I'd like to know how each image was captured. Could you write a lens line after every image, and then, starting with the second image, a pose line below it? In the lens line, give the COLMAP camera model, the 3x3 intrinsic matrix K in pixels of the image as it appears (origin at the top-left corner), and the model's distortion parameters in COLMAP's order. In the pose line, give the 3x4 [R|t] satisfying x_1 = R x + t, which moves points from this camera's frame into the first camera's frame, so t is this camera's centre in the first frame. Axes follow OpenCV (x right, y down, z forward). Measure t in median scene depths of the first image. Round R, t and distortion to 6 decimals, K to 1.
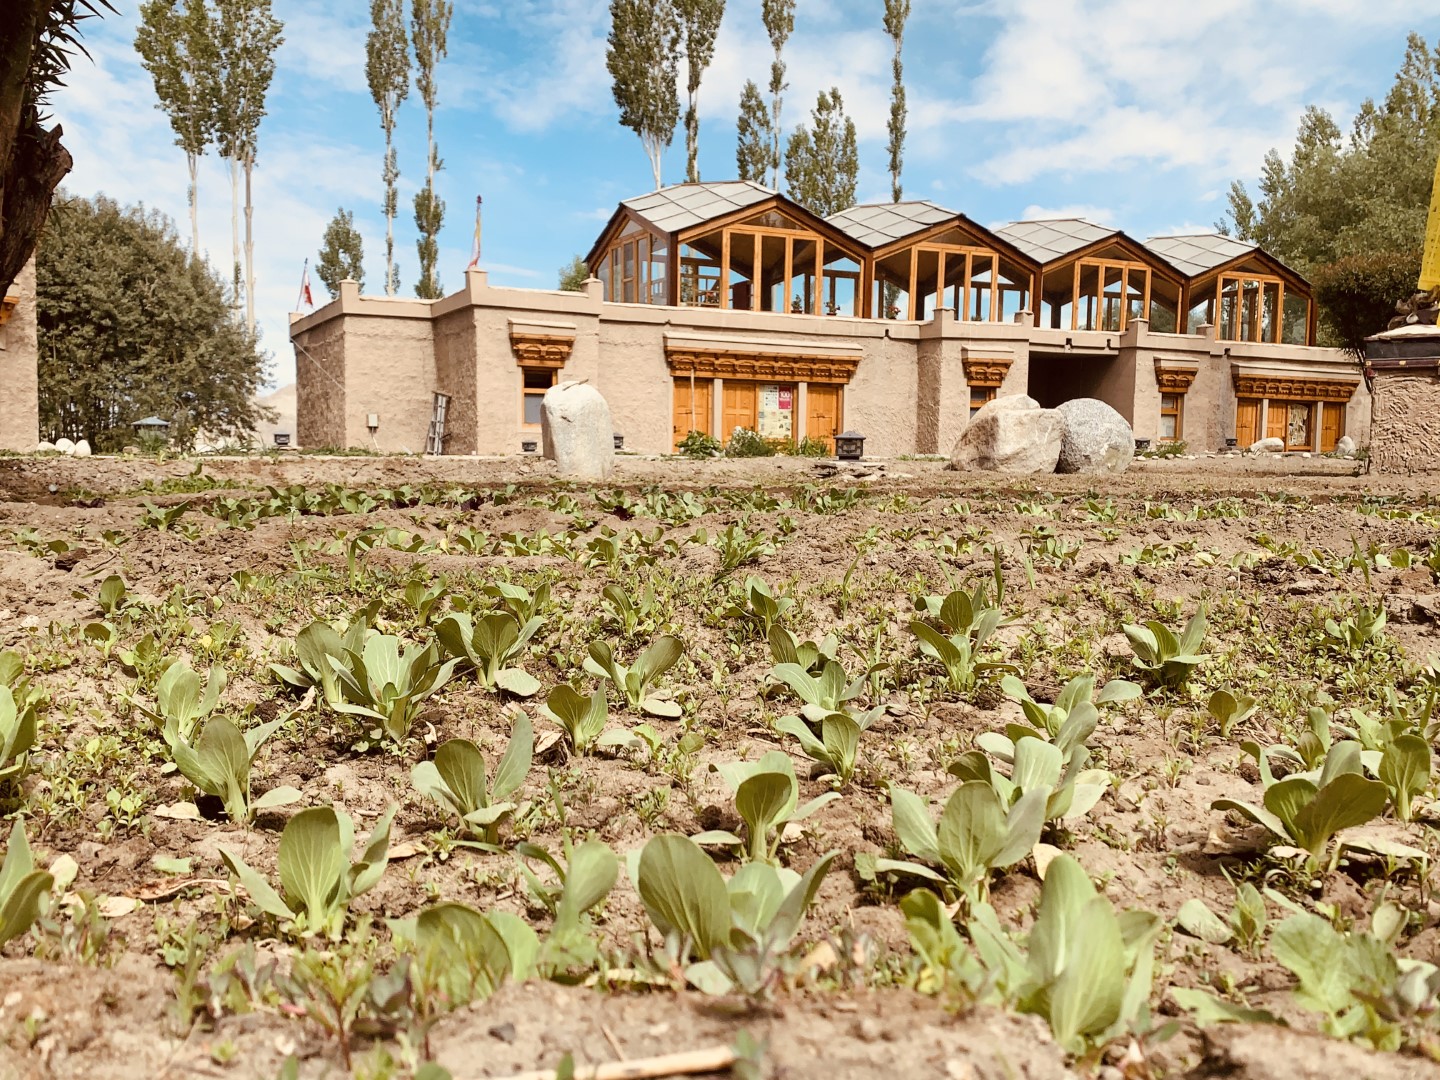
lens RADIAL K [[1273.7, 0, 717.9], [0, 1273.7, 541.5], [0, 0, 1]] dist [0.070048, -0.028352]
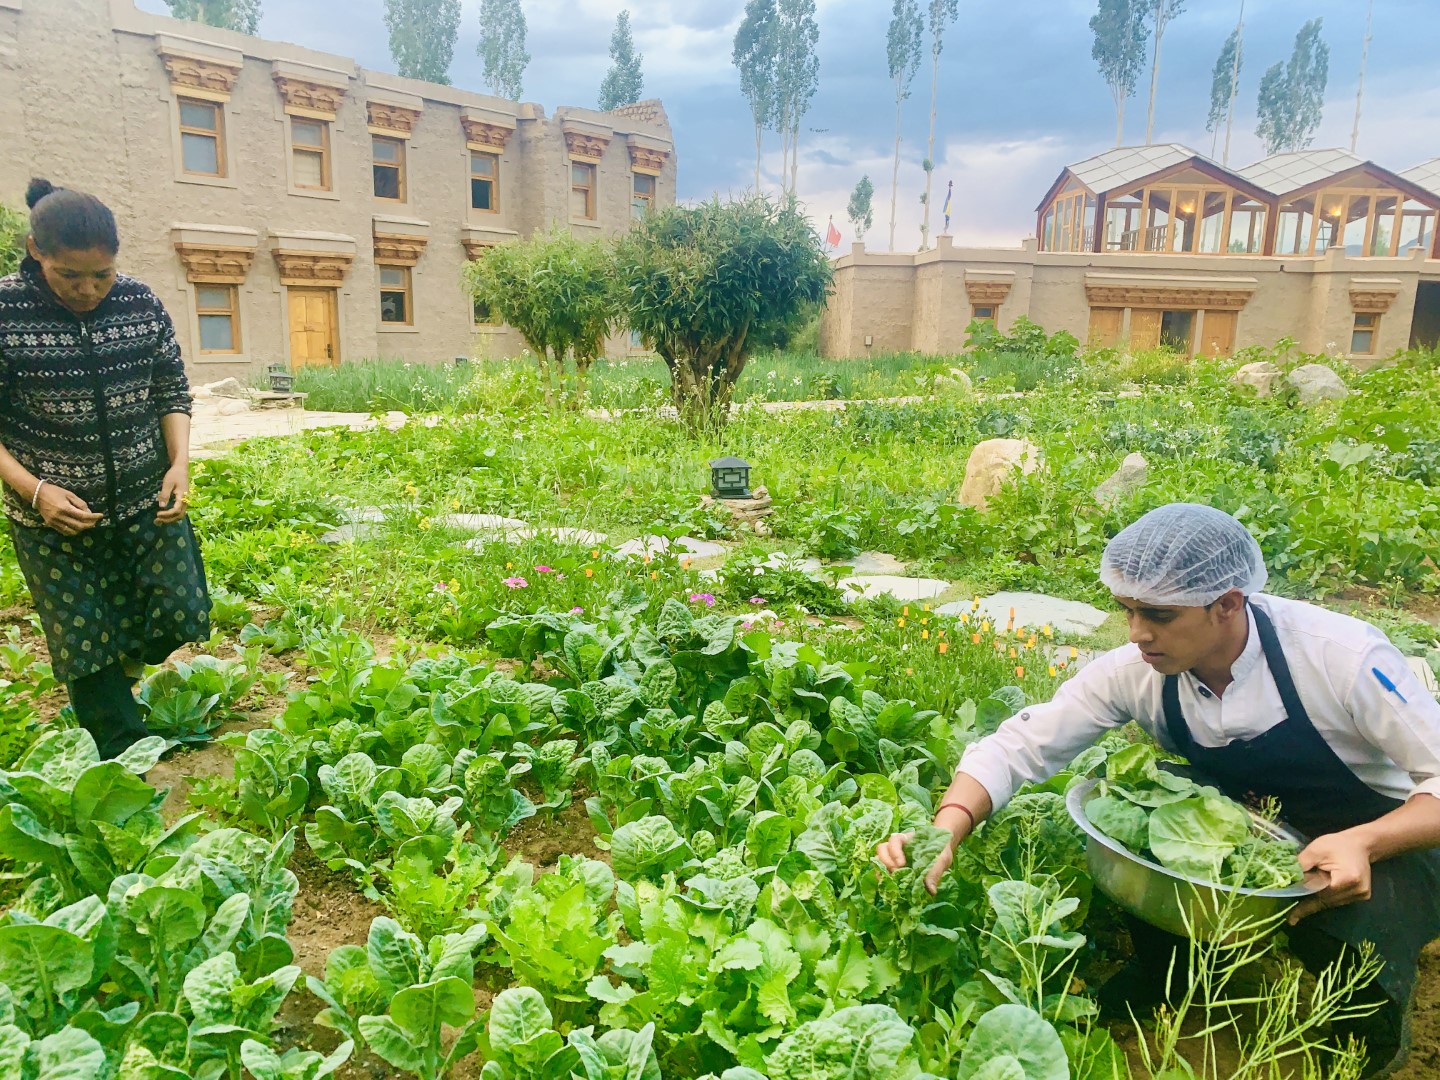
lens RADIAL K [[1104.7, 0, 729.5], [0, 1104.7, 538.0], [0, 0, 1]] dist [0.046254, -0.013018]
pose [[0.922033, 0.087384, -0.377120, 0.068639], [-0.041827, 0.990974, 0.127359, -0.020460], [0.384845, -0.101655, 0.917366, -0.206387]]
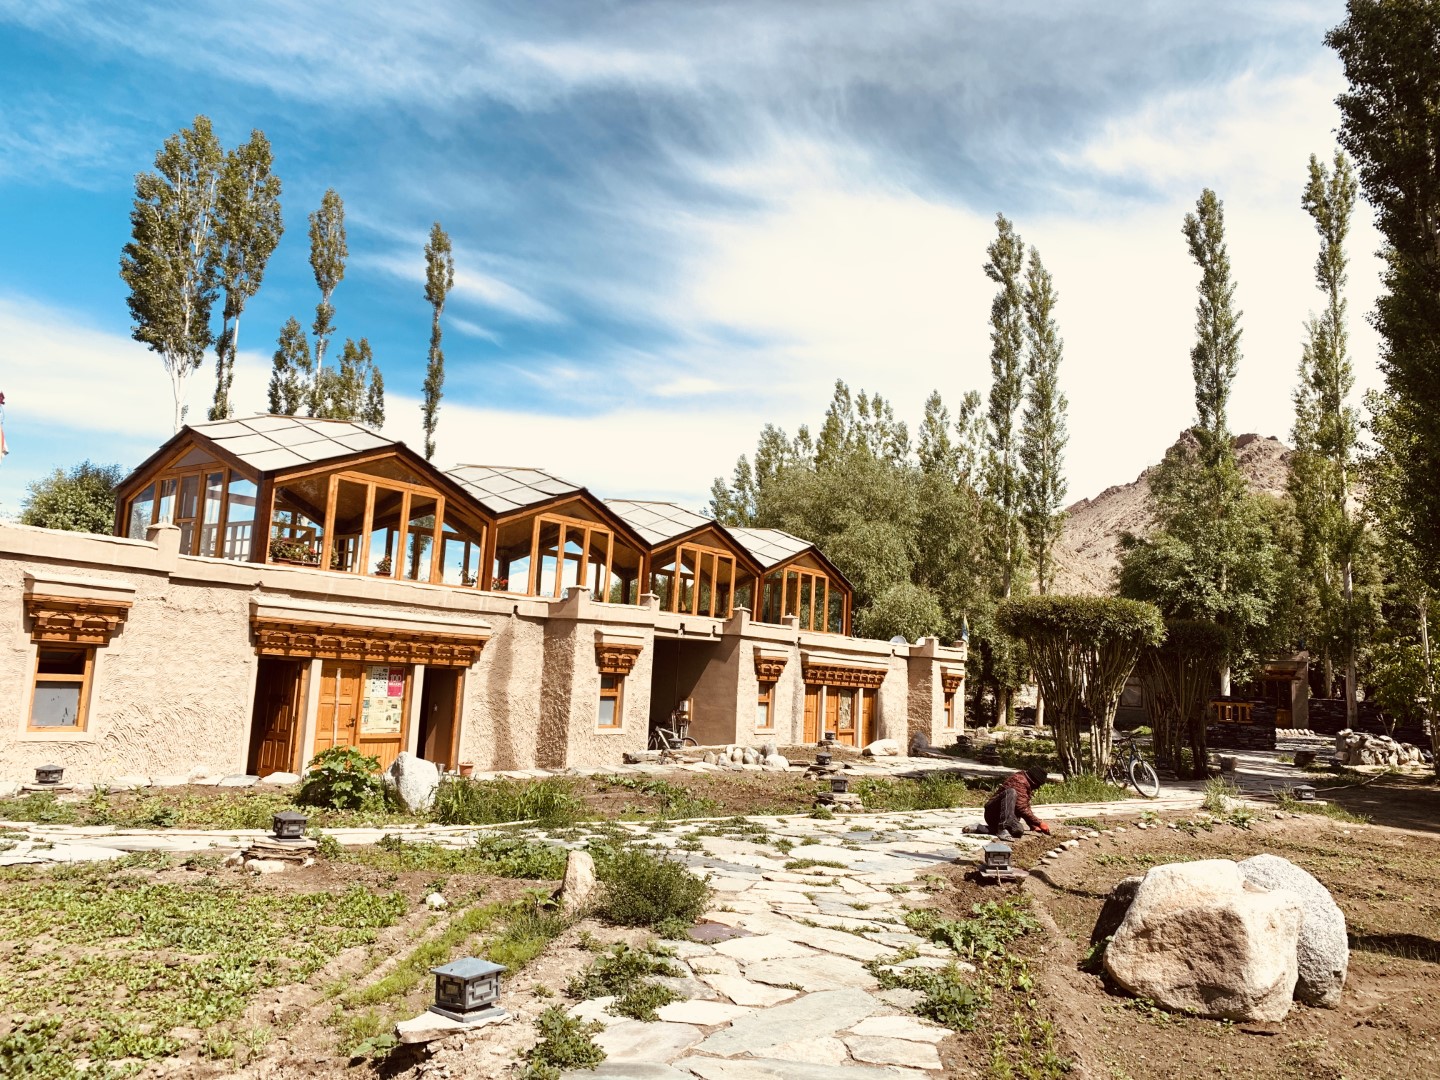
lens RADIAL K [[1104.7, 0, 720.3], [0, 1104.7, 528.3], [0, 0, 1]] dist [0.046254, -0.013018]
pose [[0.887398, 0.091723, 0.451788, -0.087910], [-0.000741, 0.980290, -0.197564, -0.065171], [-0.461004, 0.174983, 0.869975, 0.251557]]
